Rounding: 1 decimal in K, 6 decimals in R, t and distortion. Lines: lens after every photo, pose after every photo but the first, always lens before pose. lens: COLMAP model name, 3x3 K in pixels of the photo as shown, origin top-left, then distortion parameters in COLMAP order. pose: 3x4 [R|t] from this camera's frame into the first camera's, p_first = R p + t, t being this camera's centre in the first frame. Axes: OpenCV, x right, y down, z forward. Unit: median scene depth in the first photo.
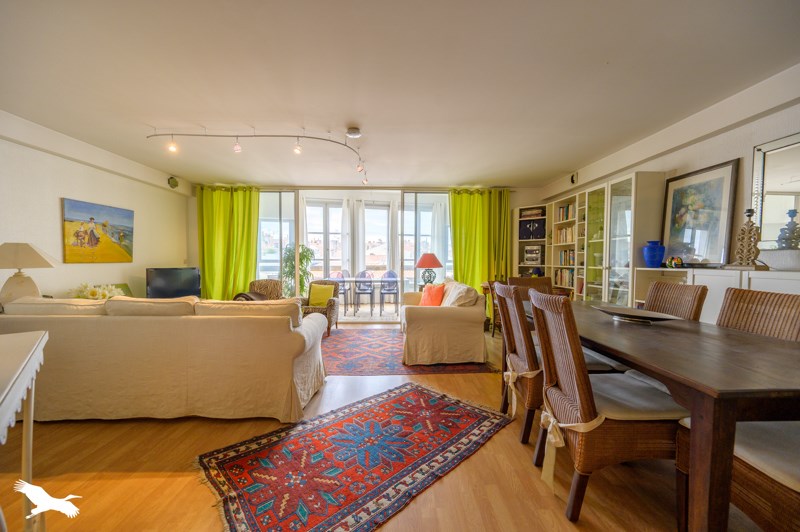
lens RADIAL K [[326.1, 0, 401.7], [0, 326.1, 267.2], [0, 0, 1]] dist [0.000151, -0.000086]
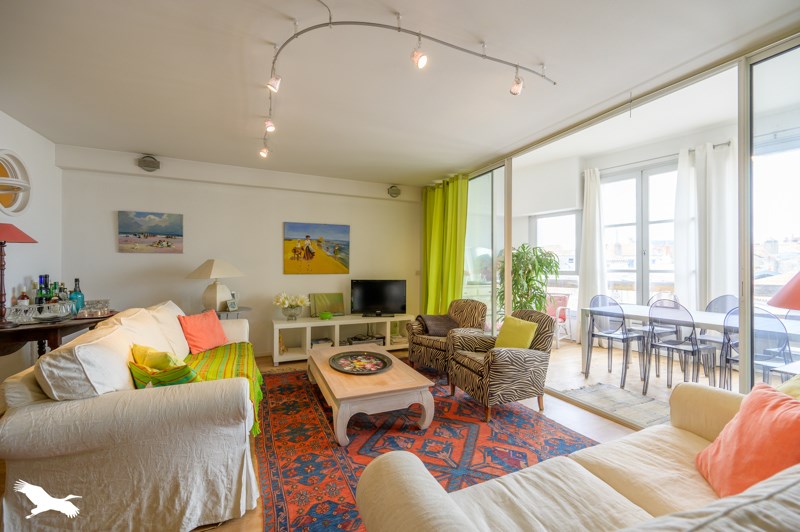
lens RADIAL K [[326.1, 0, 398.9], [0, 326.1, 266.0], [0, 0, 1]] dist [0.000151, -0.000086]
pose [[0.377514, -0.009433, -0.925956, 0.229190], [-0.020662, 0.999613, -0.018607, -0.023779], [0.925773, 0.026157, 0.377173, 0.758911]]
